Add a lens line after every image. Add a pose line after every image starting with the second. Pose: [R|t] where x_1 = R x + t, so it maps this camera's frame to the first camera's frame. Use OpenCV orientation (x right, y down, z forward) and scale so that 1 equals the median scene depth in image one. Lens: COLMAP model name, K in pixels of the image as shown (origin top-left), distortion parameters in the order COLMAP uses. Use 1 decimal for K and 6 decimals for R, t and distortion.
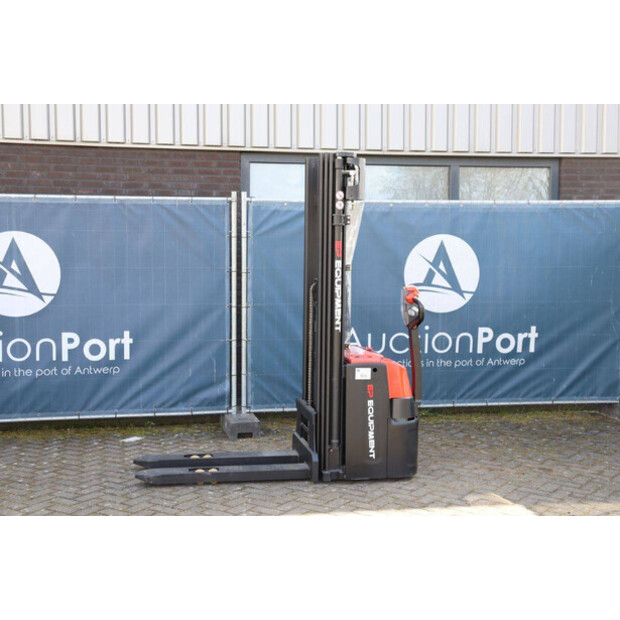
lens RADIAL K [[979.3, 0, 306.9], [0, 979.3, 300.2], [0, 0, 1]] dist [0.096256, 0.055138]
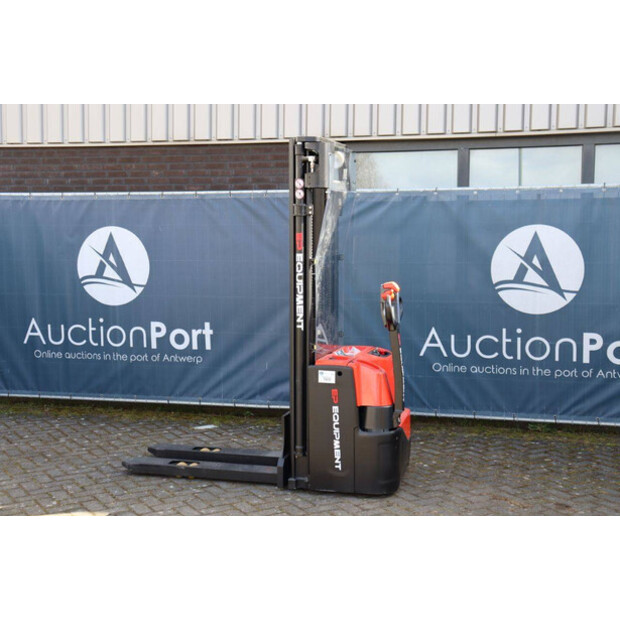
lens RADIAL K [[944.6, 0, 307.9], [0, 944.6, 298.2], [0, 0, 1]] dist [0.076879, 0.111659]
pose [[0.890601, 0.023716, -0.454167, 0.359902], [-0.021262, 0.999719, 0.010509, -0.006393], [0.454289, 0.000297, 0.890854, 0.163868]]
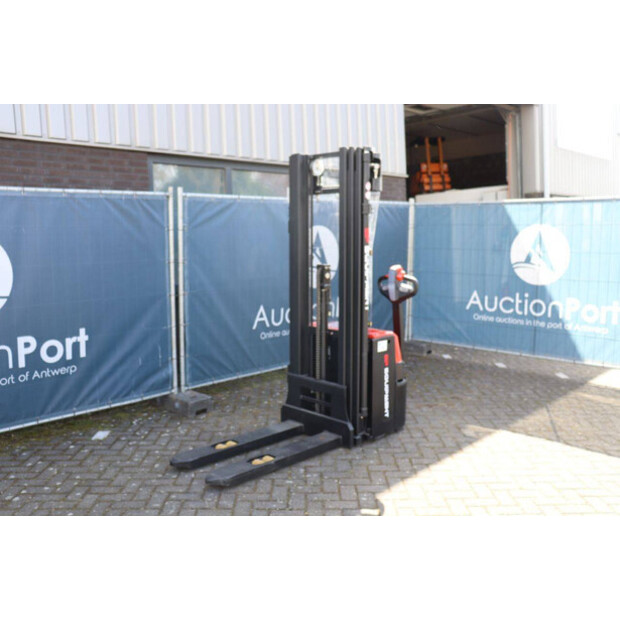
lens RADIAL K [[595.0, 0, 310.2], [0, 595.0, 302.7], [0, 0, 1]] dist [-0.134244, 0.171320]
pose [[0.829665, -0.080898, 0.552368, -0.313988], [0.054068, 0.996437, 0.064724, -0.019367], [-0.555637, -0.023834, 0.831084, 0.388679]]
